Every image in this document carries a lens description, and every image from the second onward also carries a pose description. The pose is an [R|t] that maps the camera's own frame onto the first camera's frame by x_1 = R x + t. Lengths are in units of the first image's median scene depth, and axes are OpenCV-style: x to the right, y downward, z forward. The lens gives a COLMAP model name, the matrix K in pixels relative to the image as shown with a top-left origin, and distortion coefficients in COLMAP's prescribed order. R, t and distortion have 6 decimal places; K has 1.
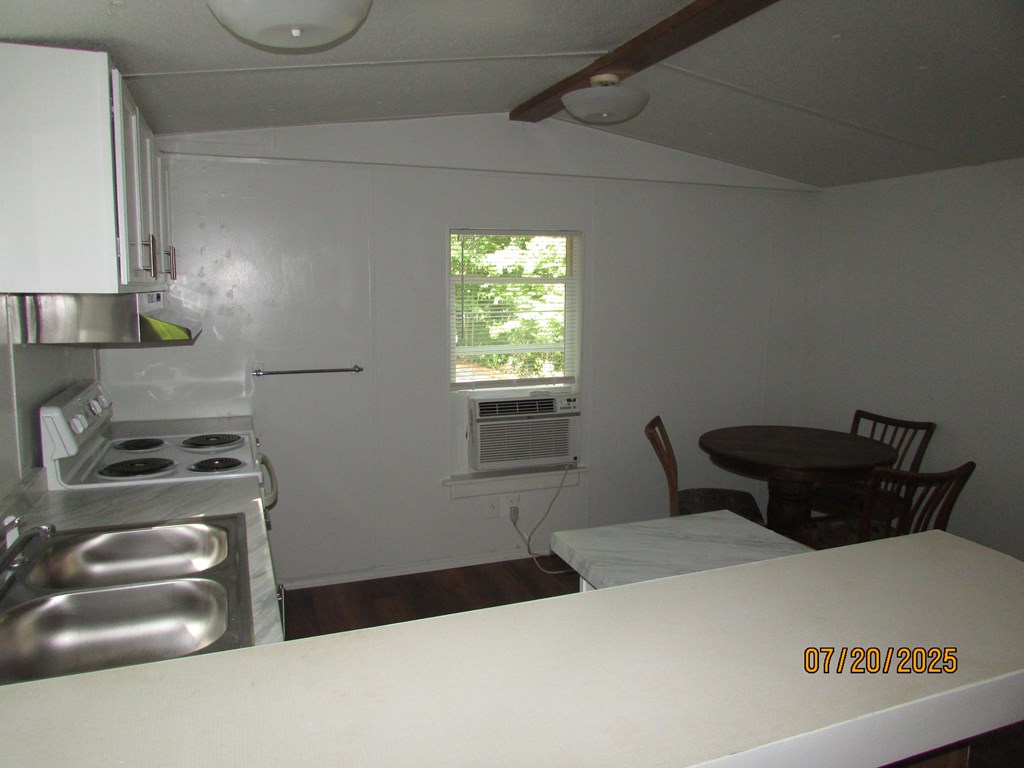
lens RADIAL K [[731.9, 0, 512.0], [0, 731.9, 384.0], [0, 0, 1]] dist [-0.007793, -0.001971]
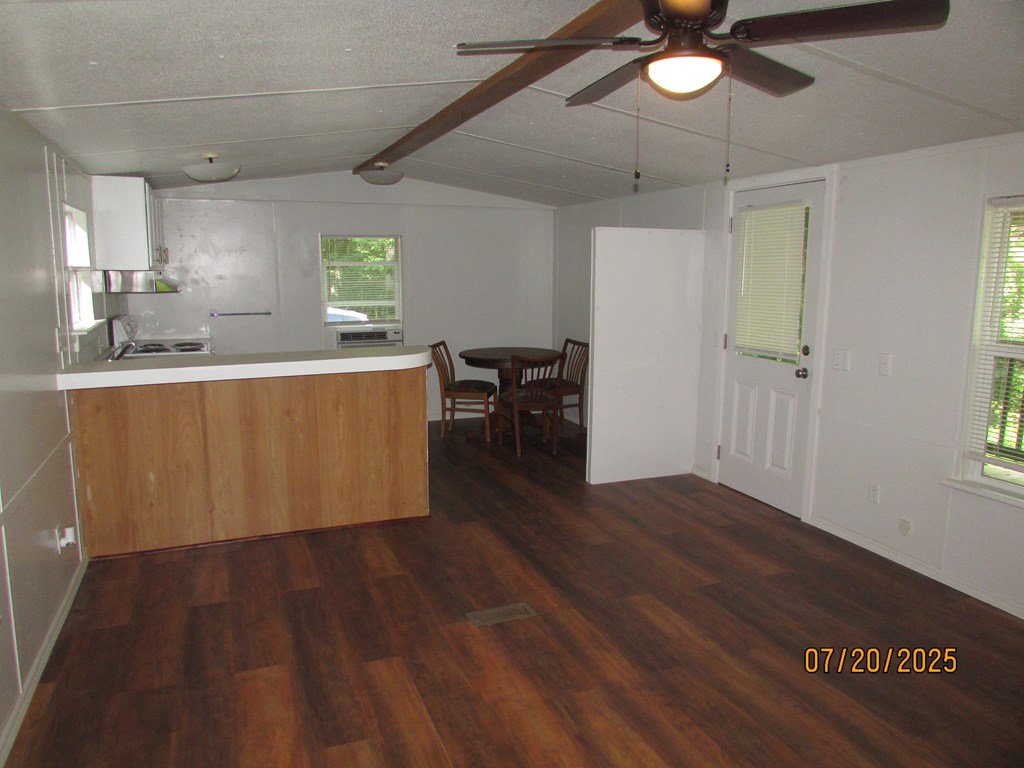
lens RADIAL K [[731.2, 0, 512.0], [0, 731.2, 384.0], [0, 0, 1]] dist [-0.011848, -0.007650]
pose [[0.999697, -0.006881, 0.023628, 0.321680], [0.006225, 0.999596, 0.027735, 0.100592], [-0.023810, -0.027580, 0.999336, -0.766719]]
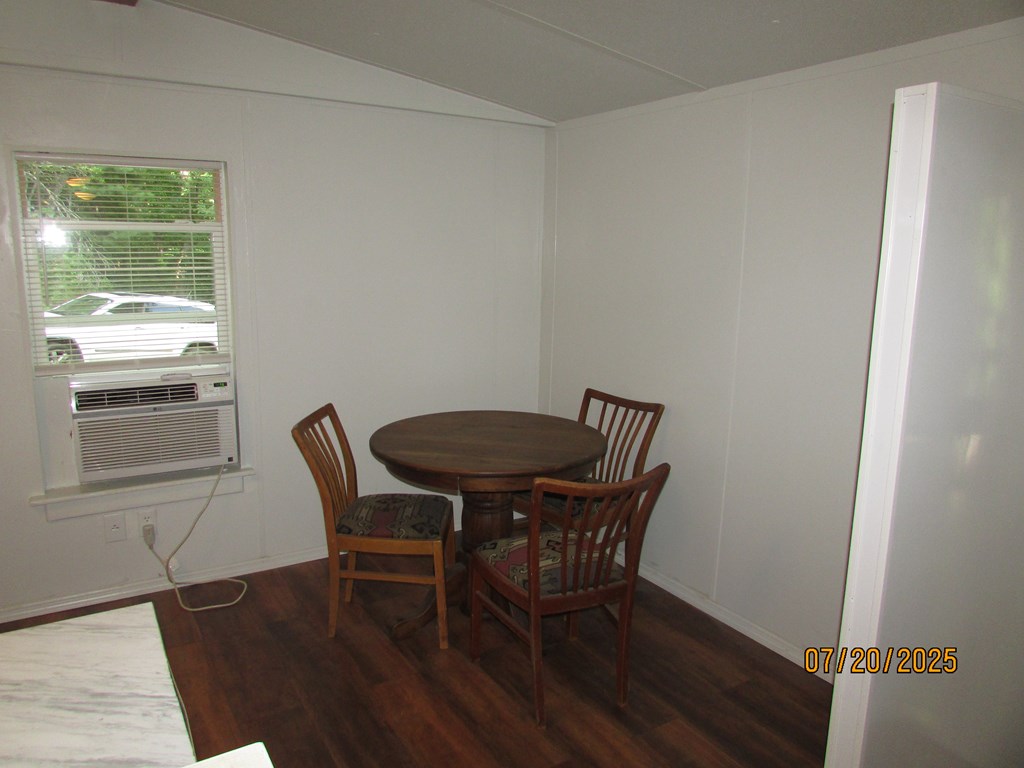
lens RADIAL K [[717.4, 0, 512.0], [0, 717.4, 384.0], [0, 0, 1]] dist [-0.012487, 0.001434]
pose [[0.984162, -0.020625, 0.176070, 0.256383], [0.010867, 0.998360, 0.056205, -0.017719], [-0.176940, -0.053402, 0.982772, 0.214709]]
